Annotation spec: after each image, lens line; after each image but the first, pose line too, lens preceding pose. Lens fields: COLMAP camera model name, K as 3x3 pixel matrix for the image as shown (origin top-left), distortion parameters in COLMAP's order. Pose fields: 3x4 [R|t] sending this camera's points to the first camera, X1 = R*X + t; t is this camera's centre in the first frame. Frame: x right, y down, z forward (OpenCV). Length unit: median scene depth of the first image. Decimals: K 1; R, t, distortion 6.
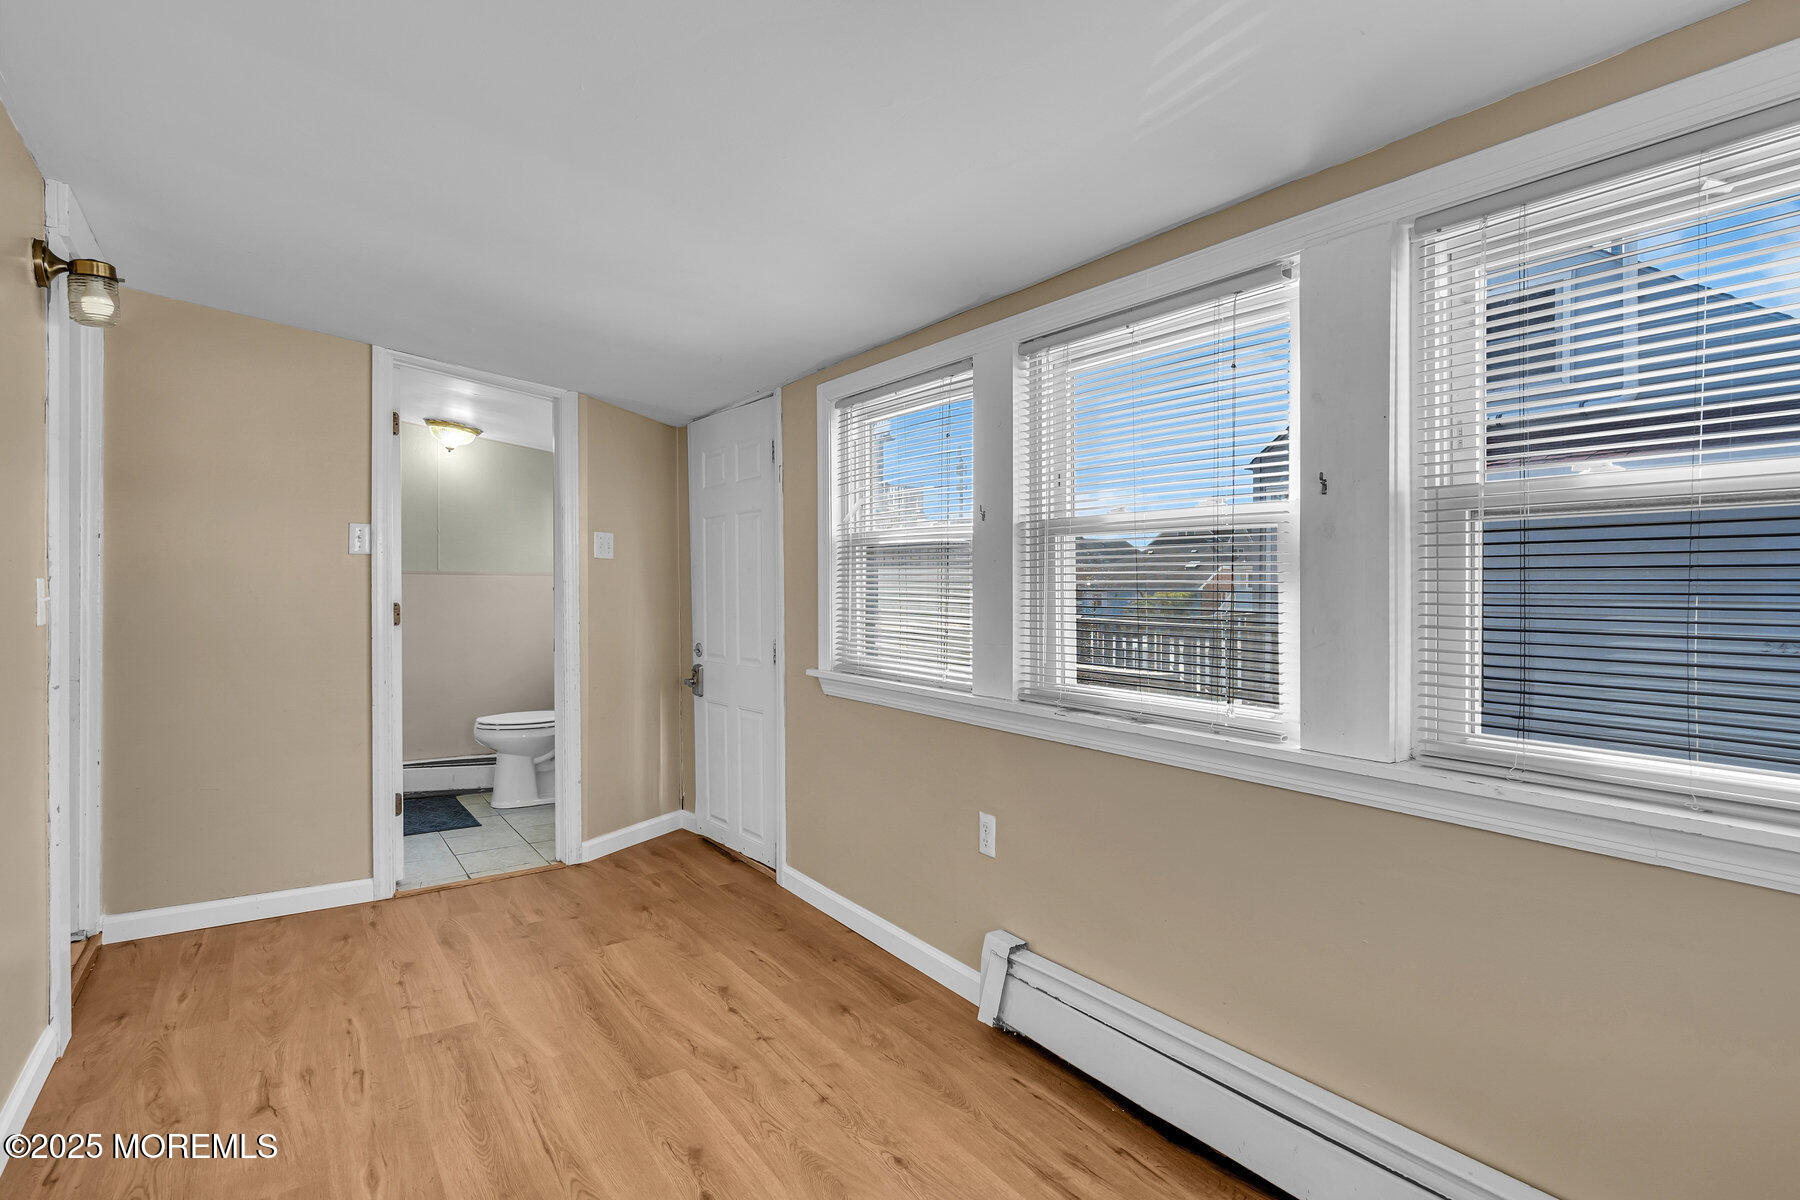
lens RADIAL K [[838.0, 0, 900.0], [0, 838.0, 600.0], [0, 0, 1]] dist [0.001226, -0.000133]
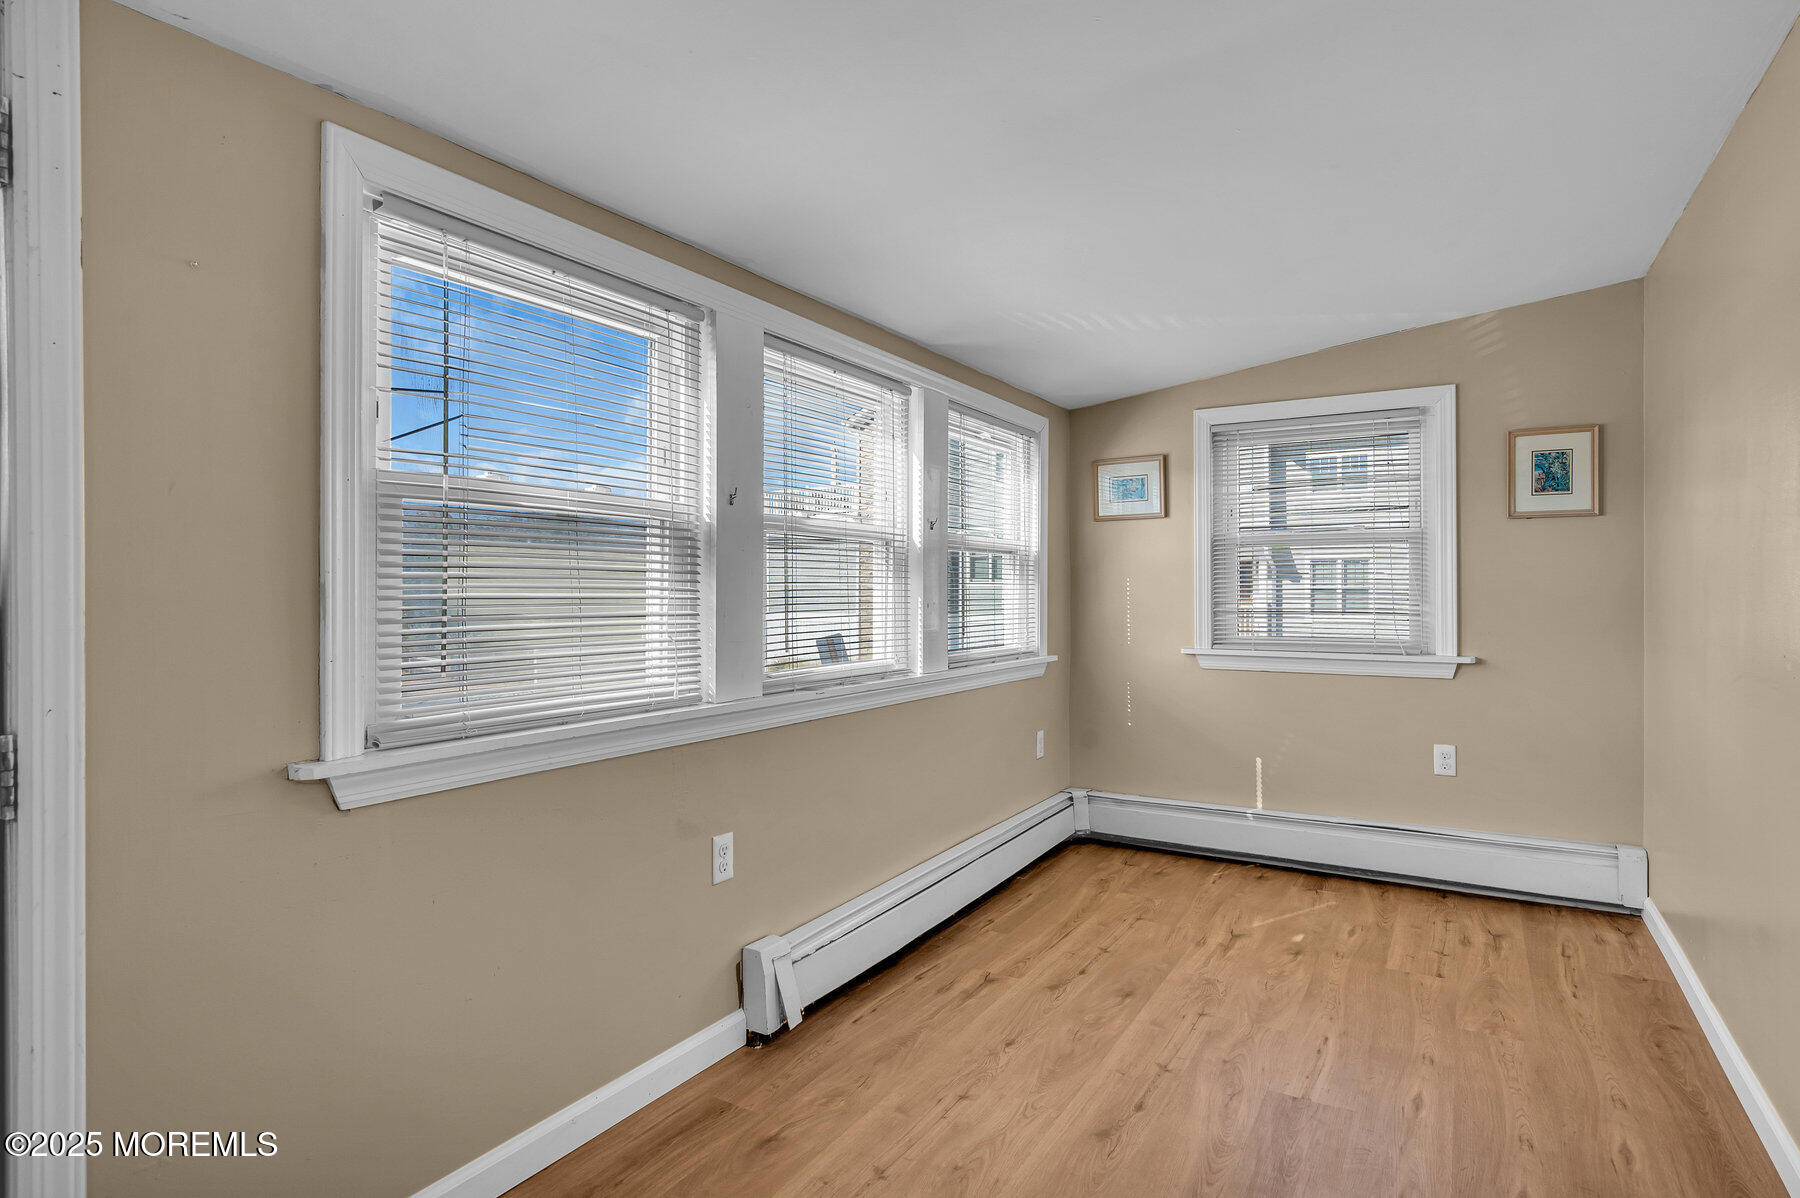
lens RADIAL K [[867.9, 0, 900.8], [0, 867.9, 587.9], [0, 0, 1]] dist [-0.000147, -0.000121]
pose [[-0.341244, -0.002180, 0.939972, -0.894142], [0.011896, 0.999907, 0.006638, -0.010205], [-0.939900, 0.013447, -0.341186, 1.229534]]
